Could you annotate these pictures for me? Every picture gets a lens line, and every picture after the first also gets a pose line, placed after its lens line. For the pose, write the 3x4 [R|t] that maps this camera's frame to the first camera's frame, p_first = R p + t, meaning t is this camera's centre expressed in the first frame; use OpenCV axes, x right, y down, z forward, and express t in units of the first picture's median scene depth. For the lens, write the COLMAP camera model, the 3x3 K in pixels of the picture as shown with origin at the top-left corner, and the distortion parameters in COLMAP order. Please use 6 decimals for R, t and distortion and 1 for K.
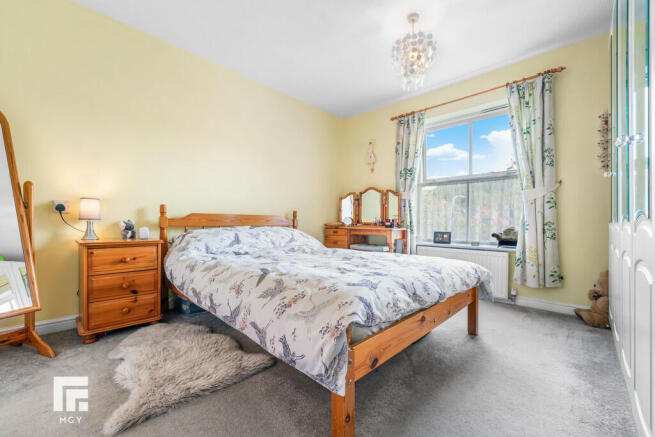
lens RADIAL K [[268.3, 0, 317.0], [0, 268.3, 220.1], [0, 0, 1]] dist [-0.002945, 0.000001]
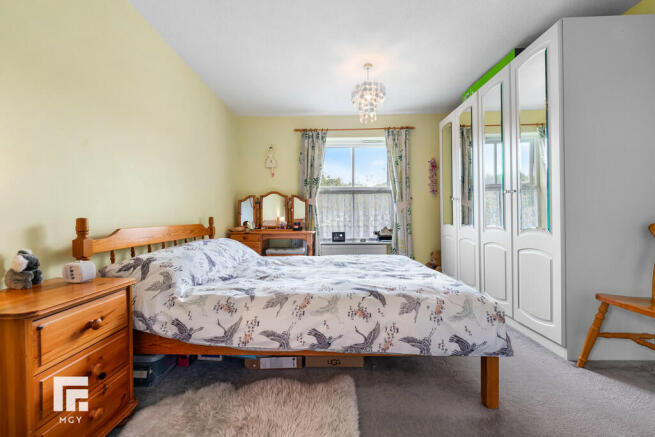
lens RADIAL K [[268.3, 0, 319.1], [0, 268.3, 214.5], [0, 0, 1]] dist [-0.002945, 0.000001]
pose [[0.729272, -0.013054, 0.684099, -0.435195], [0.011688, 0.999910, 0.006621, -0.045725], [-0.684124, 0.003167, 0.729359, 0.156773]]
